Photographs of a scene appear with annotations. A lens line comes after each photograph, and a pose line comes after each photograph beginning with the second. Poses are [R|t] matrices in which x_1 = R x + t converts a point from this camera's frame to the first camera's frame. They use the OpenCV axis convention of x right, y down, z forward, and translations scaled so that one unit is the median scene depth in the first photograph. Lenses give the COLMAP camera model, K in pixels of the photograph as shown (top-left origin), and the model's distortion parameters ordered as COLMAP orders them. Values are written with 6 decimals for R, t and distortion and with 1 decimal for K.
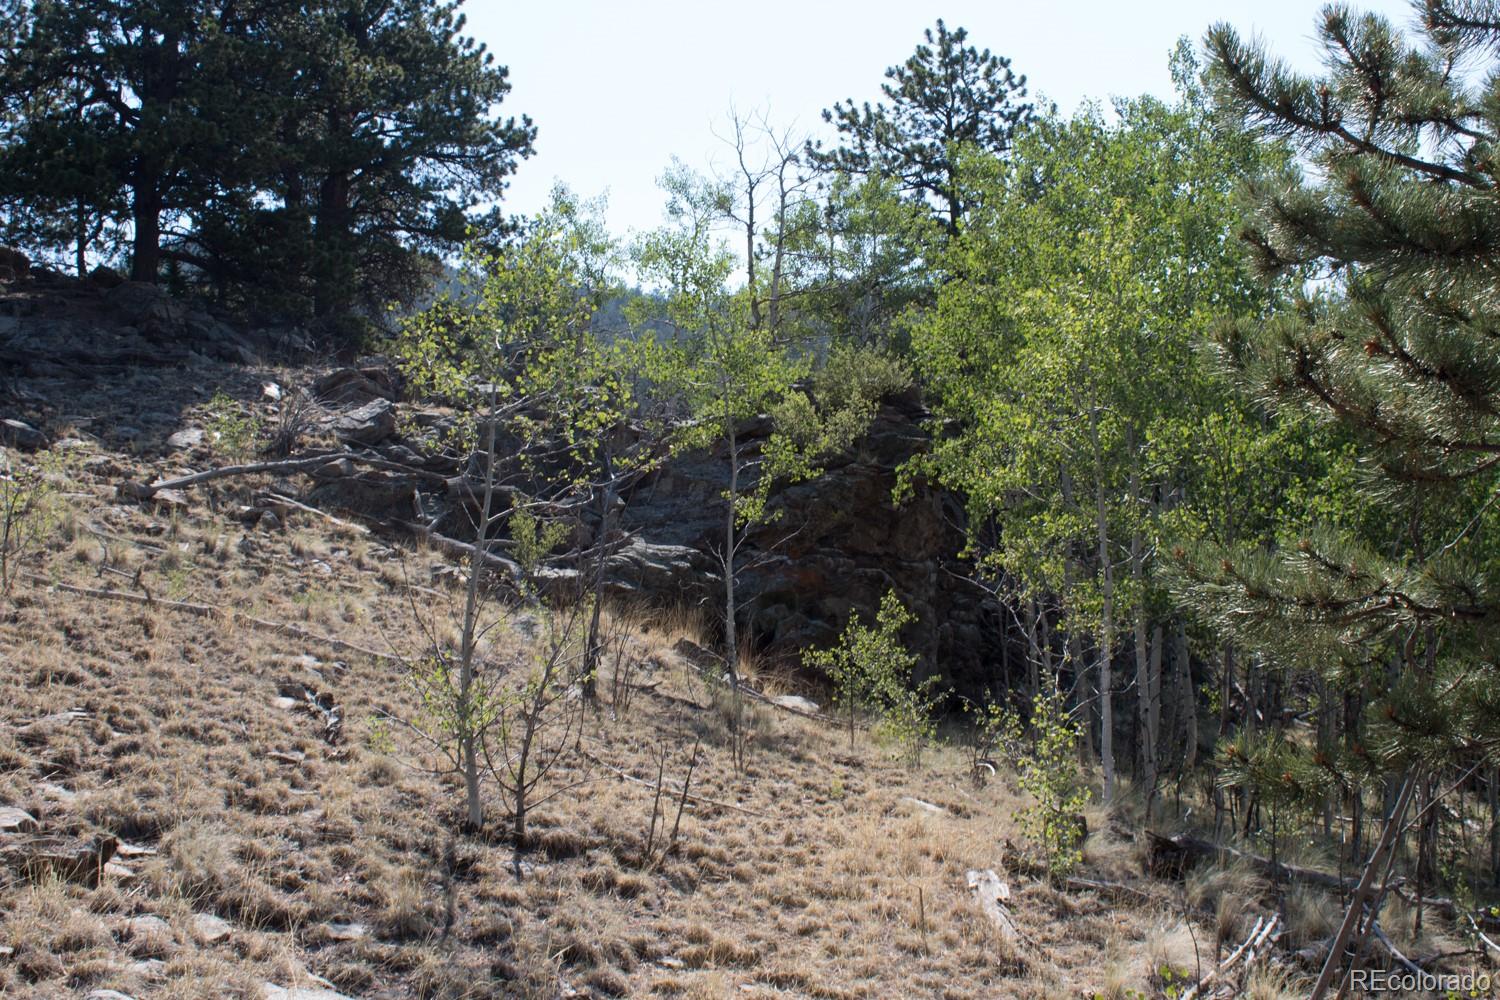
lens RADIAL K [[1510.4, 0, 750.0], [0, 1510.4, 500.0], [0, 0, 1]] dist [-0.134230, 0.150932]
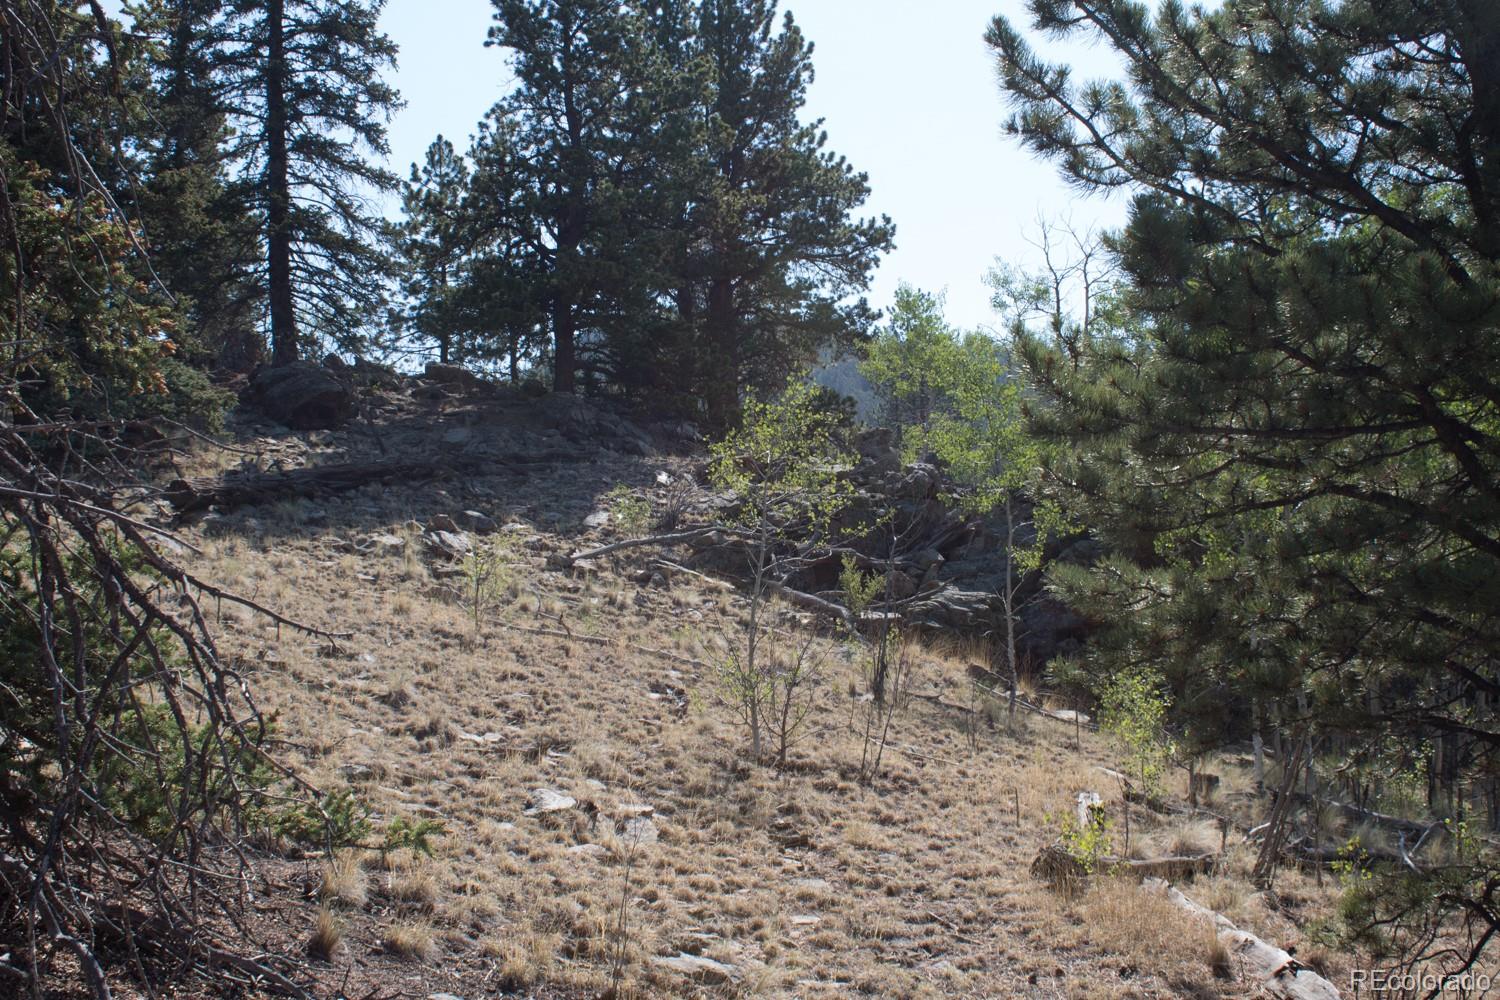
lens RADIAL K [[1507.0, 0, 750.0], [0, 1507.0, 500.0], [0, 0, 1]] dist [-0.132956, 0.146366]
pose [[0.962902, -0.042151, -0.266539, 0.110462], [0.031403, 0.998517, -0.044463, 0.004426], [0.268018, 0.034444, 0.962798, -0.252906]]
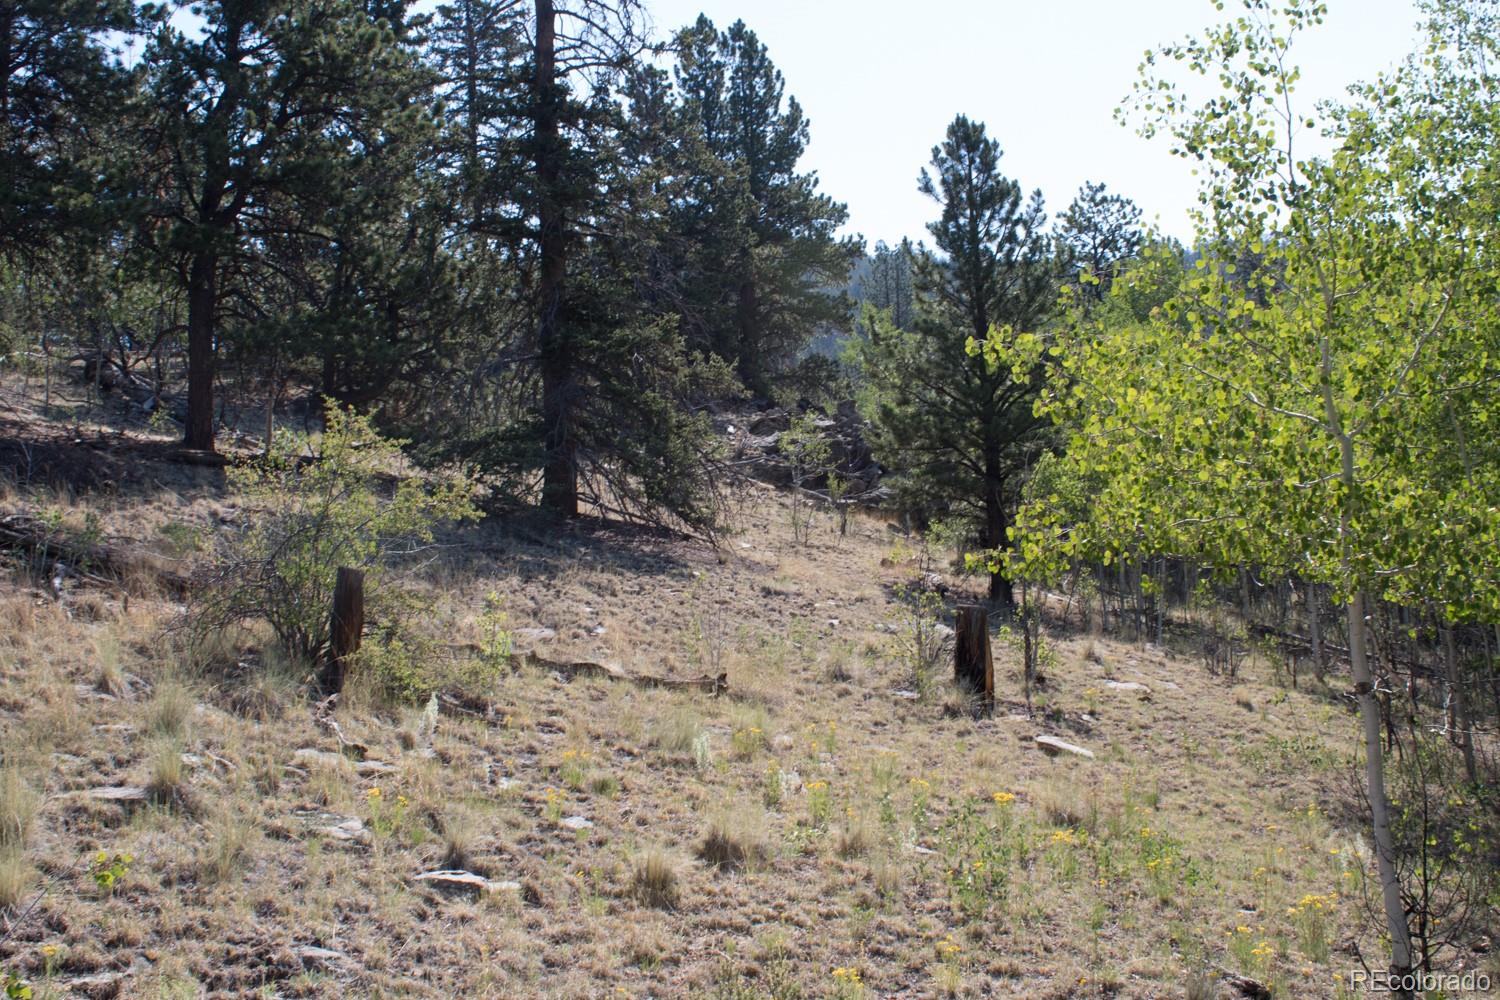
lens RADIAL K [[1507.0, 0, 750.0], [0, 1507.0, 500.0], [0, 0, 1]] dist [-0.132956, 0.146366]
pose [[0.964034, -0.033038, -0.263719, 0.403191], [0.038610, 0.999127, 0.015973, -0.001165], [0.262961, -0.025581, 0.964467, -1.571813]]
